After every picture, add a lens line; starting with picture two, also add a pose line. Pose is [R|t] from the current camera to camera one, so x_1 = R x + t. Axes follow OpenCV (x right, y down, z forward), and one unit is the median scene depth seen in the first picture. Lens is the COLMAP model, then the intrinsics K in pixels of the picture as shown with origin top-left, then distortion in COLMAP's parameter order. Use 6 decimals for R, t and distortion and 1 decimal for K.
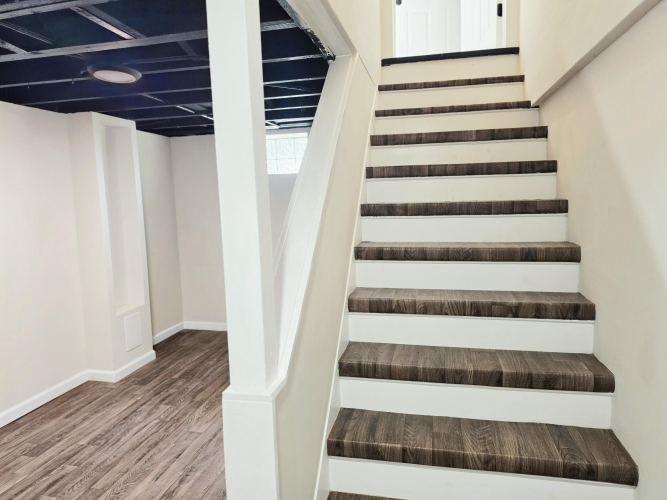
lens RADIAL K [[438.6, 0, 342.9], [0, 438.6, 250.0], [0, 0, 1]] dist [0.005589, -0.025479]
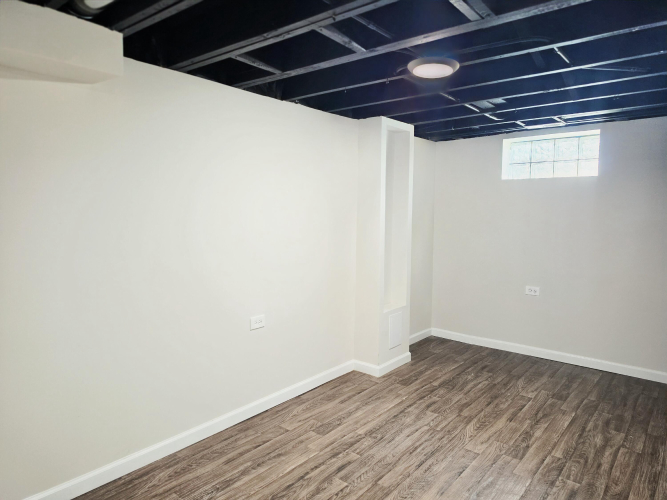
lens RADIAL K [[438.6, 0, 342.9], [0, 438.6, 250.0], [0, 0, 1]] dist [0.005589, -0.025479]
pose [[0.888379, 0.073037, -0.453265, -0.175145], [-0.086508, 0.996210, -0.009026, 0.025051], [0.450888, 0.047229, 0.891330, 0.037982]]
